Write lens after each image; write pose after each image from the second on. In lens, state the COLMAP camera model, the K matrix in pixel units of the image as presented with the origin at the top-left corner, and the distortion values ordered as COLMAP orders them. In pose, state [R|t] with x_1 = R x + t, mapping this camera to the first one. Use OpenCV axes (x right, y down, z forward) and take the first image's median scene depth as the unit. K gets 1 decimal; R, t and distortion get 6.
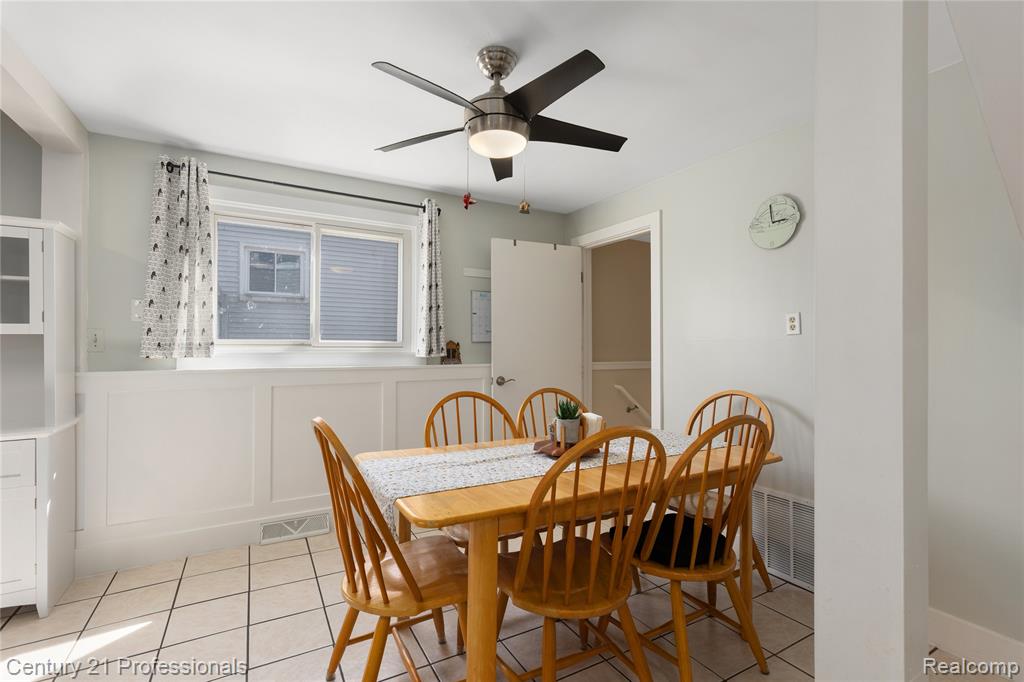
lens RADIAL K [[460.0, 0, 513.2], [0, 460.0, 337.4], [0, 0, 1]] dist [0.001621, -0.000311]
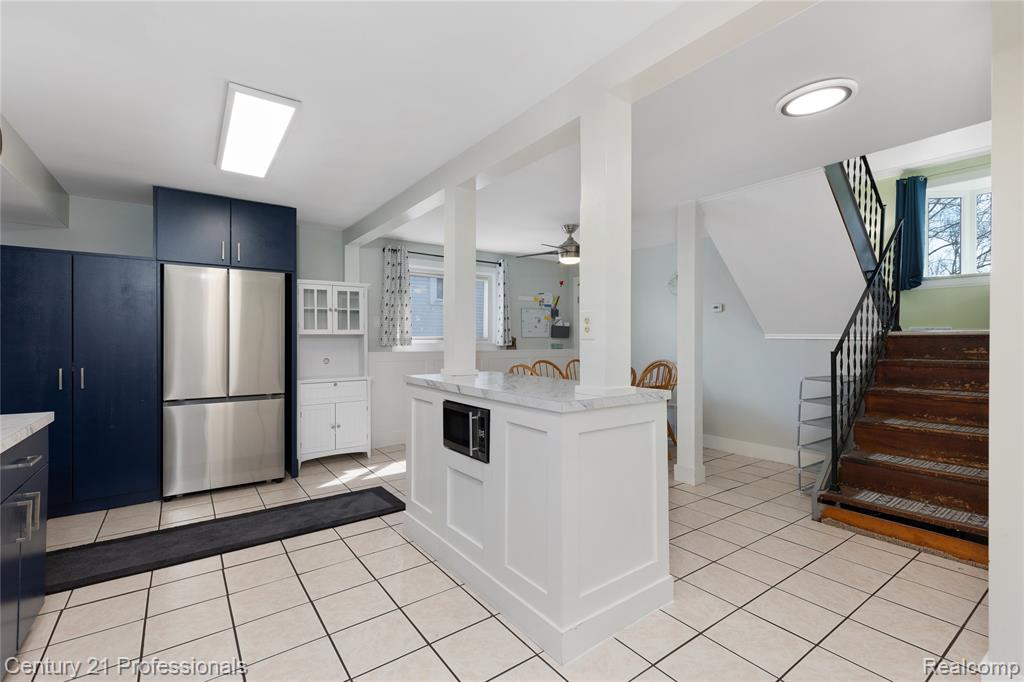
lens RADIAL K [[460.0, 0, 513.2], [0, 460.0, 337.4], [0, 0, 1]] dist [0.001621, -0.000311]
pose [[0.993736, 0.000920, 0.111751, -0.354721], [-0.002513, 0.999897, 0.014109, -0.016056], [-0.111726, -0.014301, 0.993636, -0.843136]]
